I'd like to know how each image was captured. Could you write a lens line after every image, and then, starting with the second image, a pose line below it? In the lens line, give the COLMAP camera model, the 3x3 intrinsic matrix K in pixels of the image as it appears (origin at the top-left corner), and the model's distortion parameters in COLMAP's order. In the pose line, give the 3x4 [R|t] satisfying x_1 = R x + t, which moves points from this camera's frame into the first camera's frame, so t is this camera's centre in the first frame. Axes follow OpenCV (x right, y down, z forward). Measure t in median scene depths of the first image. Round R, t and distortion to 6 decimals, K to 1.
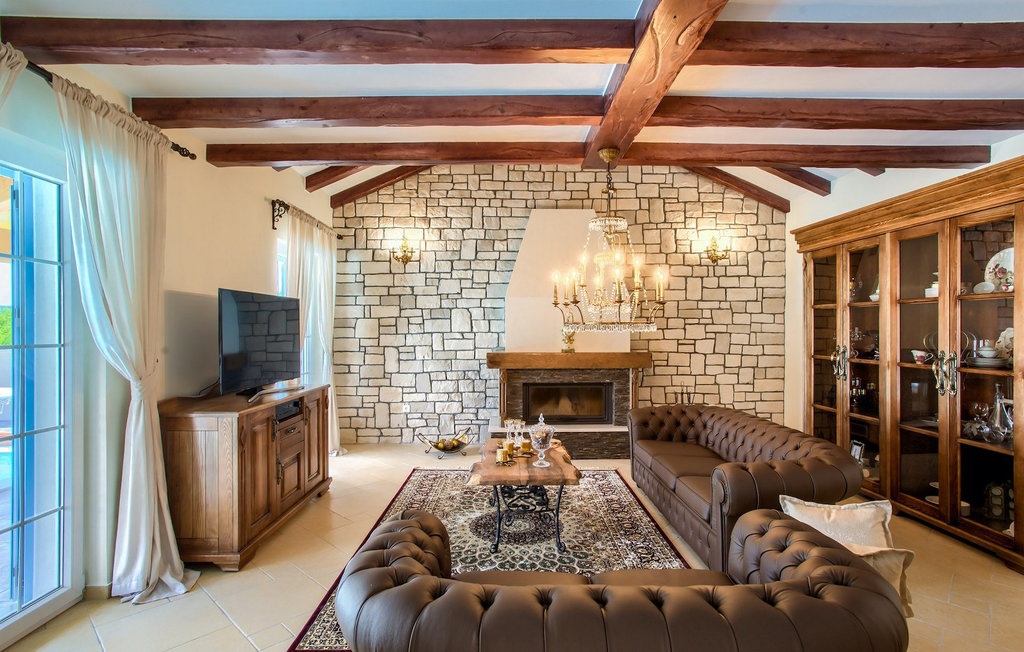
lens RADIAL K [[518.4, 0, 514.9], [0, 518.4, 331.5], [0, 0, 1]] dist [-0.016482, 0.006213]
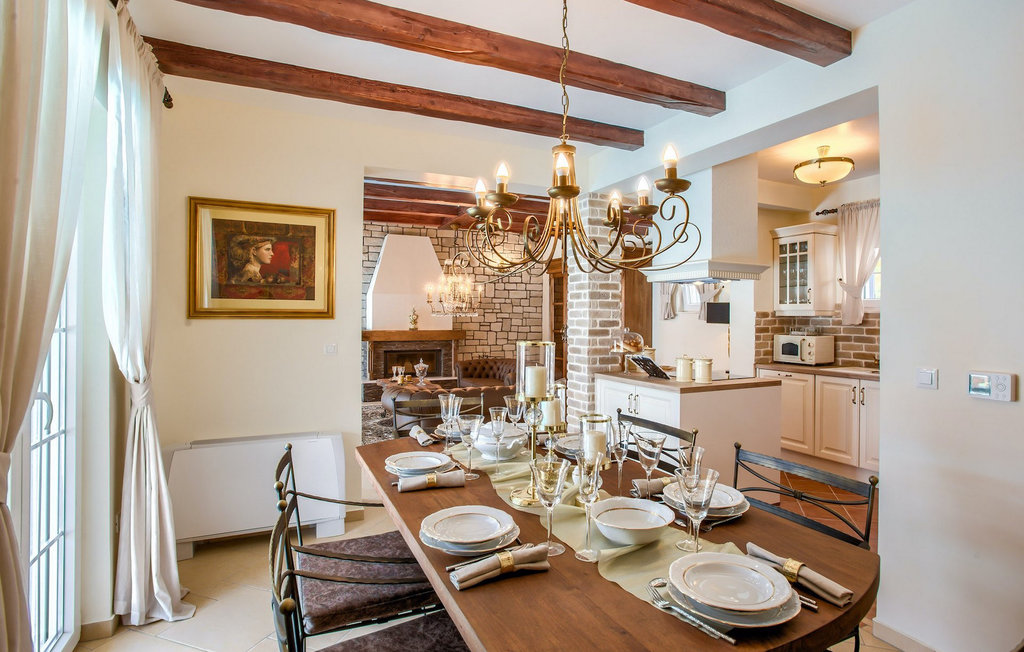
lens RADIAL K [[518.4, 0, 515.0], [0, 518.4, 321.9], [0, 0, 1]] dist [-0.016482, 0.006213]
pose [[0.919658, 0.002237, 0.392714, -0.216742], [-0.004584, 0.999977, 0.005037, 0.005806], [-0.392693, -0.006432, 0.919647, -0.513029]]
